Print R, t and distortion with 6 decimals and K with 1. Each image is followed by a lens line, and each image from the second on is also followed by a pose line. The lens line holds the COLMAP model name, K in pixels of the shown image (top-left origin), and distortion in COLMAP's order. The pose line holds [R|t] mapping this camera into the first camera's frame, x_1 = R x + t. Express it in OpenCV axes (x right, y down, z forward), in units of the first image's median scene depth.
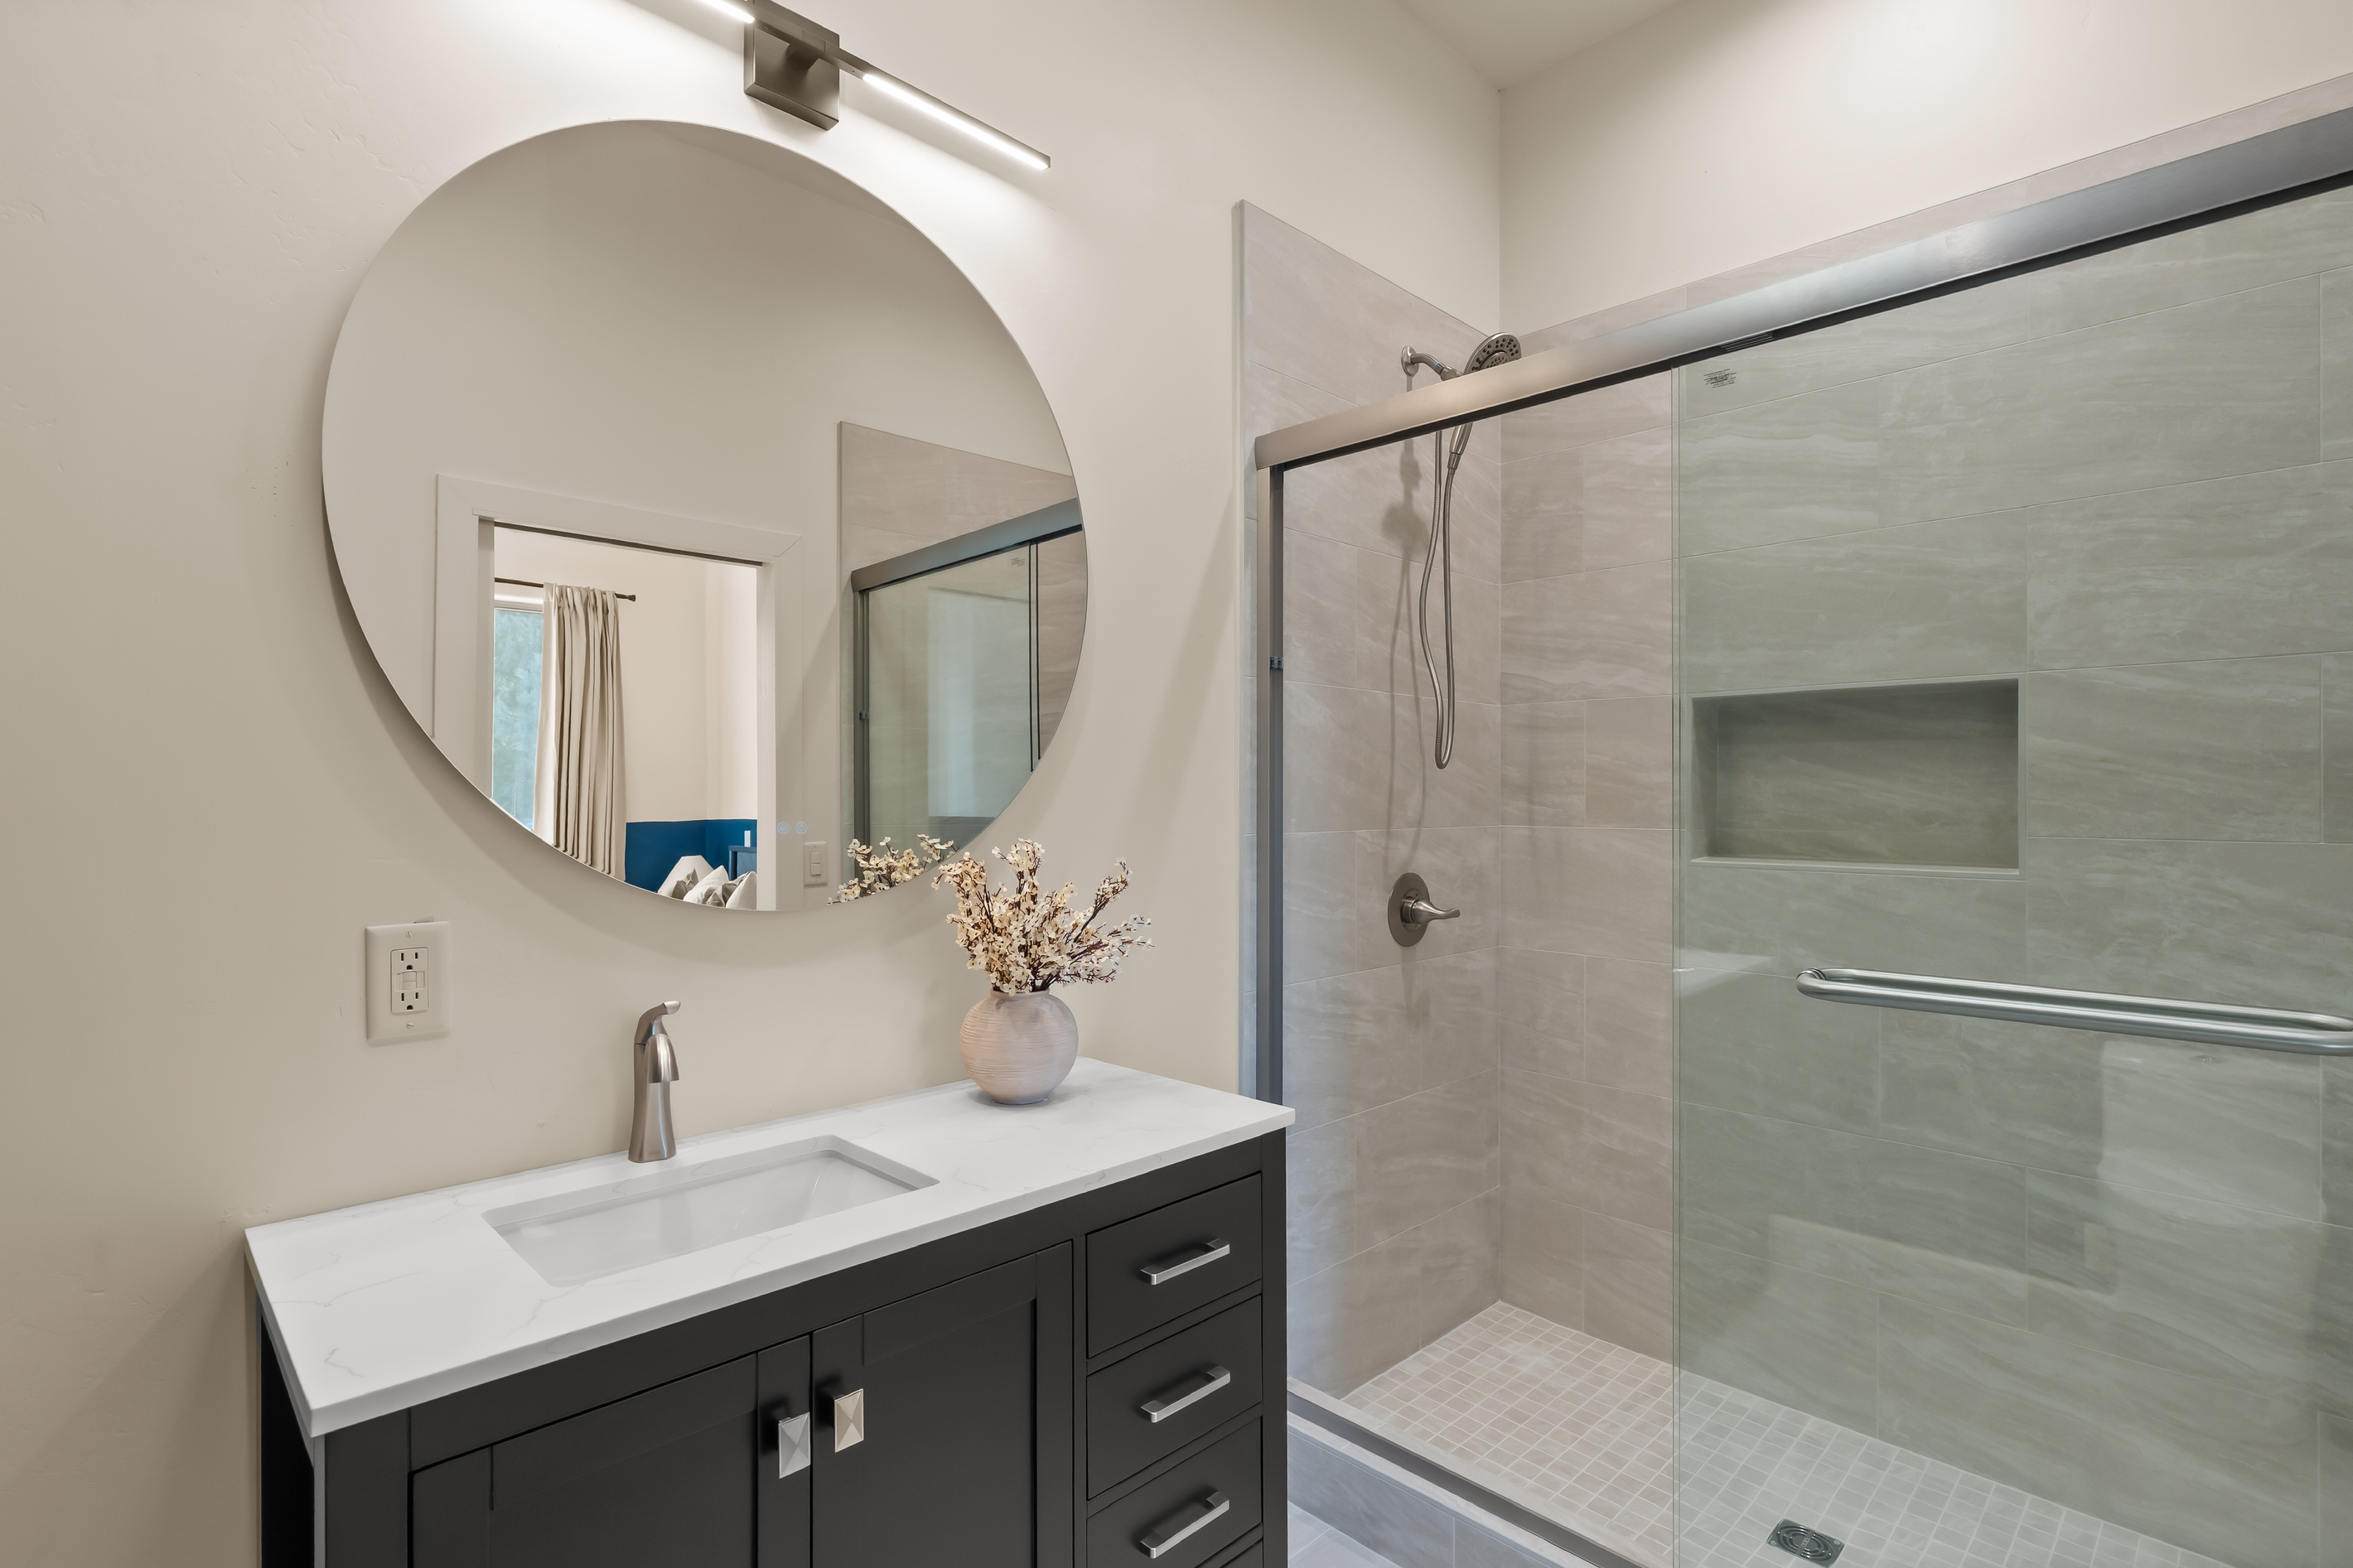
lens RADIAL K [[1117.1, 0, 1176.5], [0, 1117.1, 784.0], [0, 0, 1]] dist [0.000579, -0.000337]
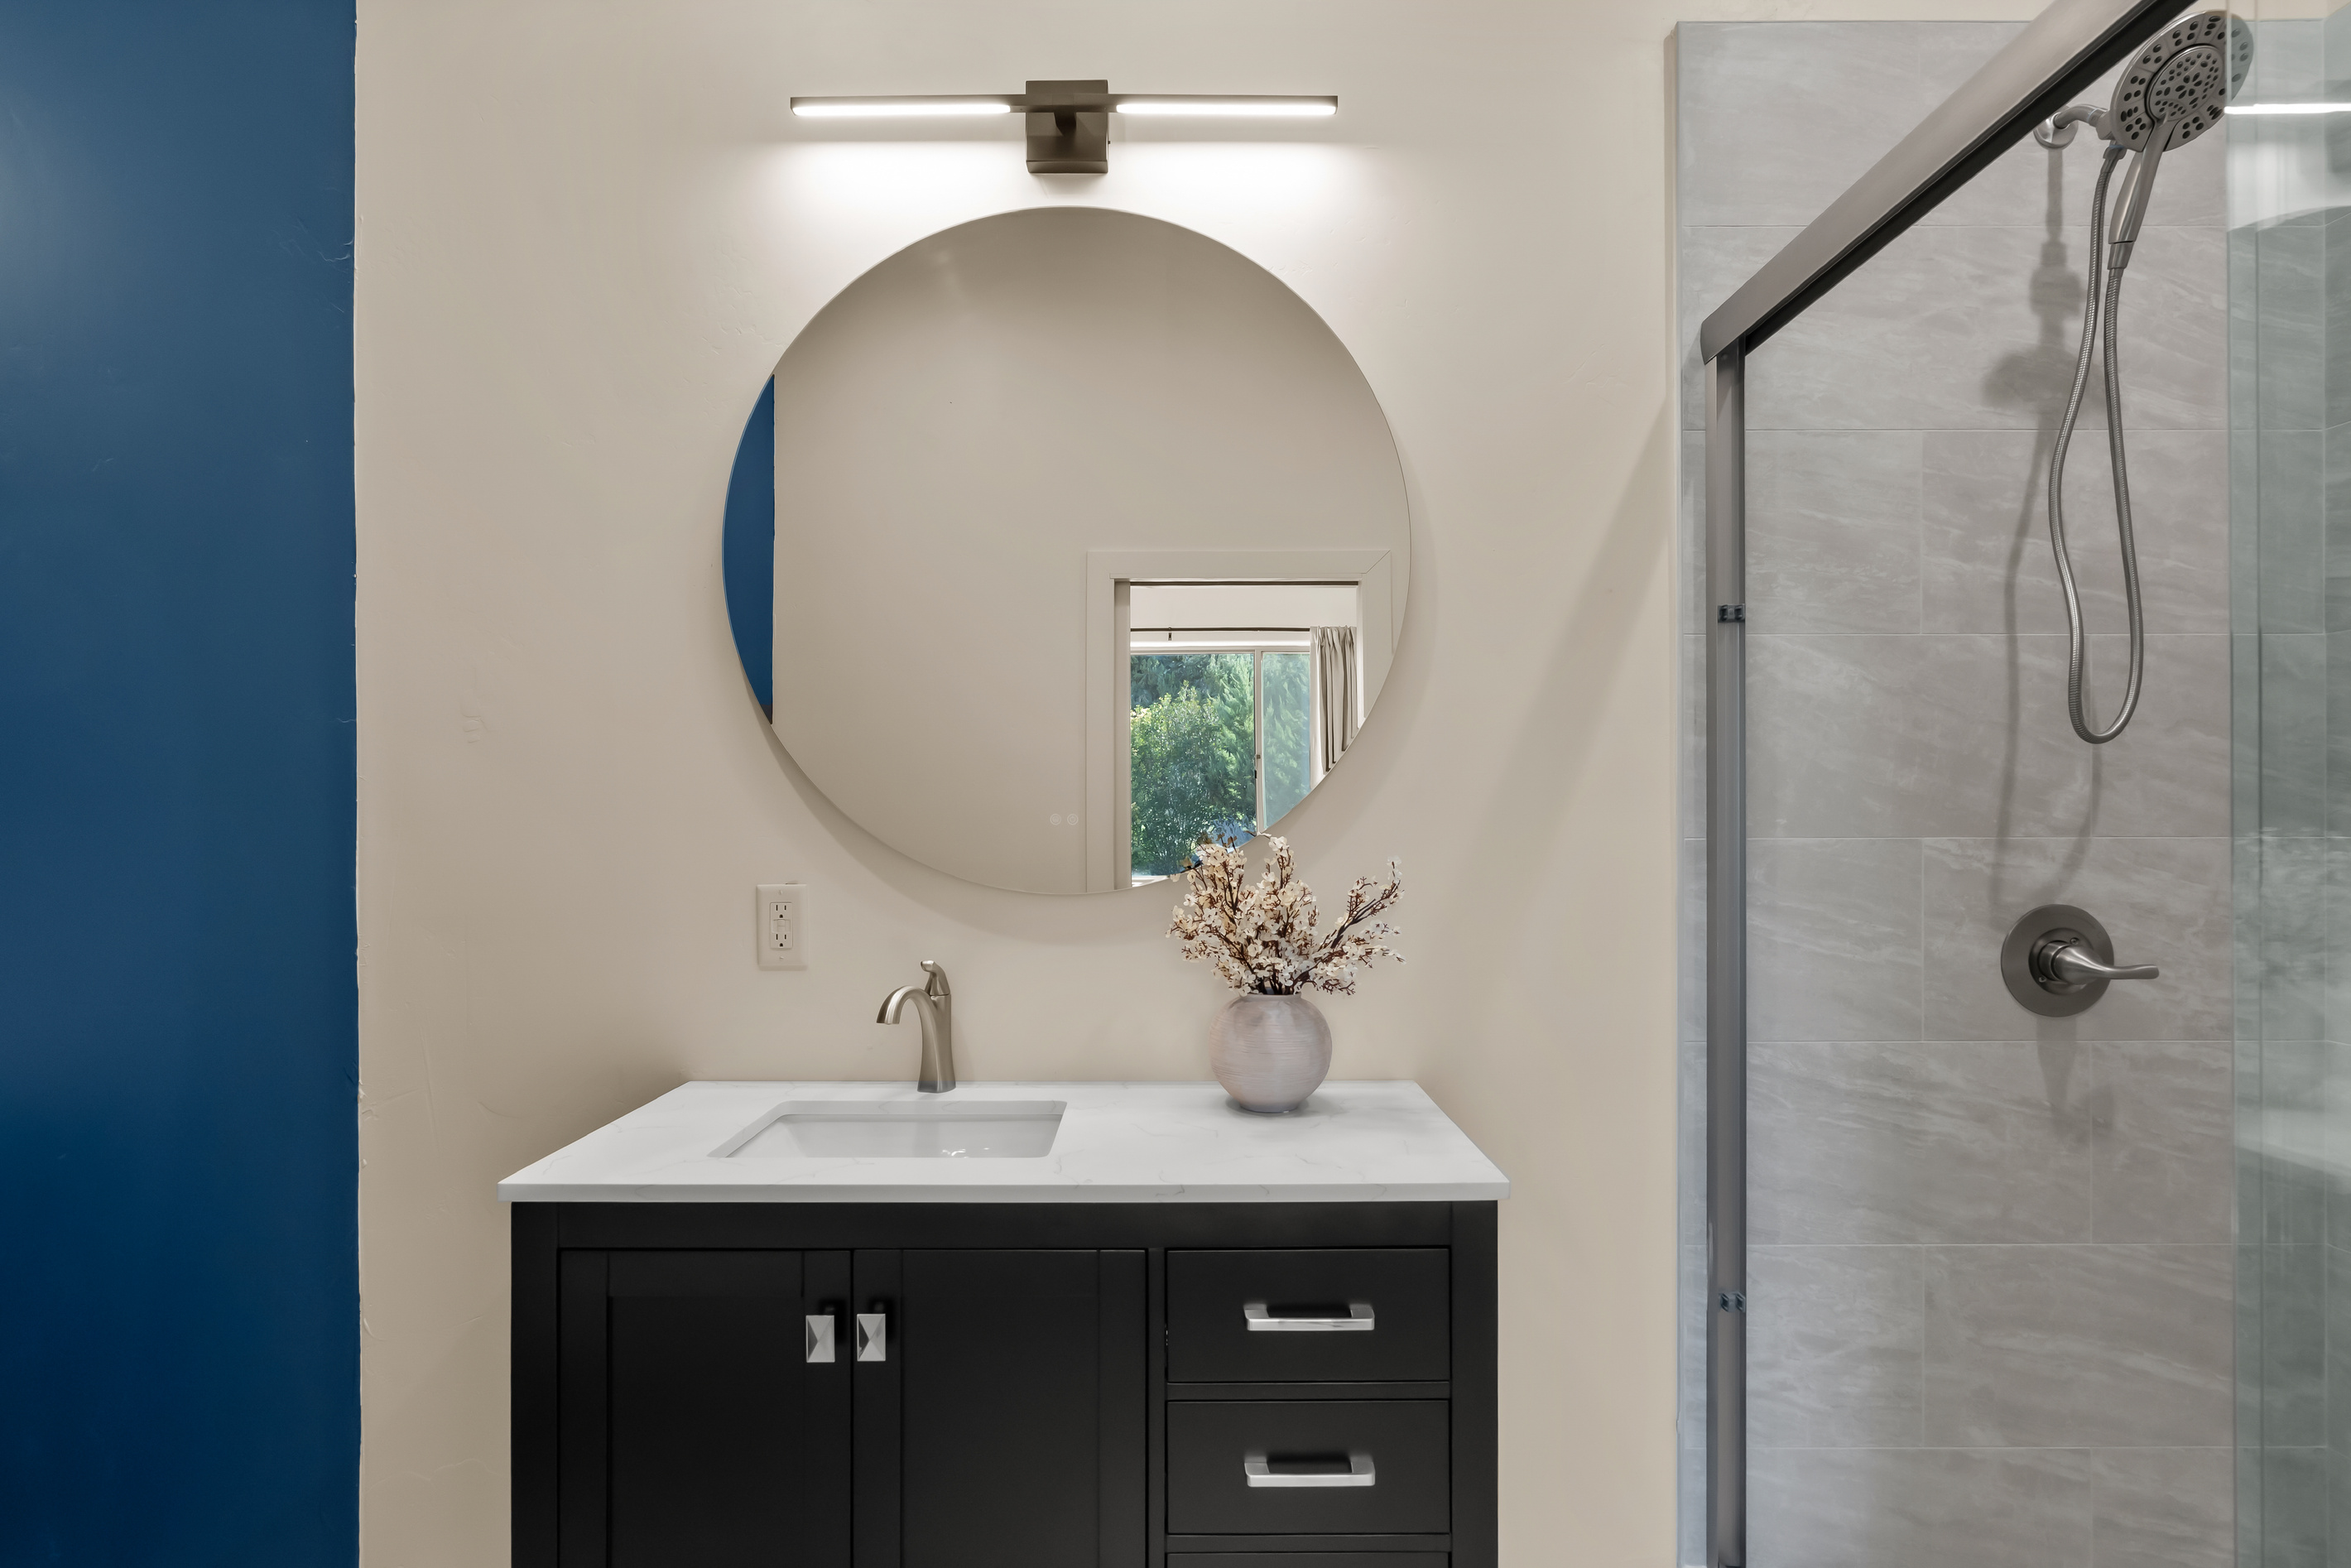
lens RADIAL K [[1093.1, 0, 1176.4], [0, 1093.1, 804.6], [0, 0, 1]] dist [0.003180, 0.000571]
pose [[0.716942, -0.009772, -0.697064, 0.301882], [0.010768, 0.999938, -0.002943, 0.017810], [0.697049, -0.005396, 0.717003, 0.185776]]
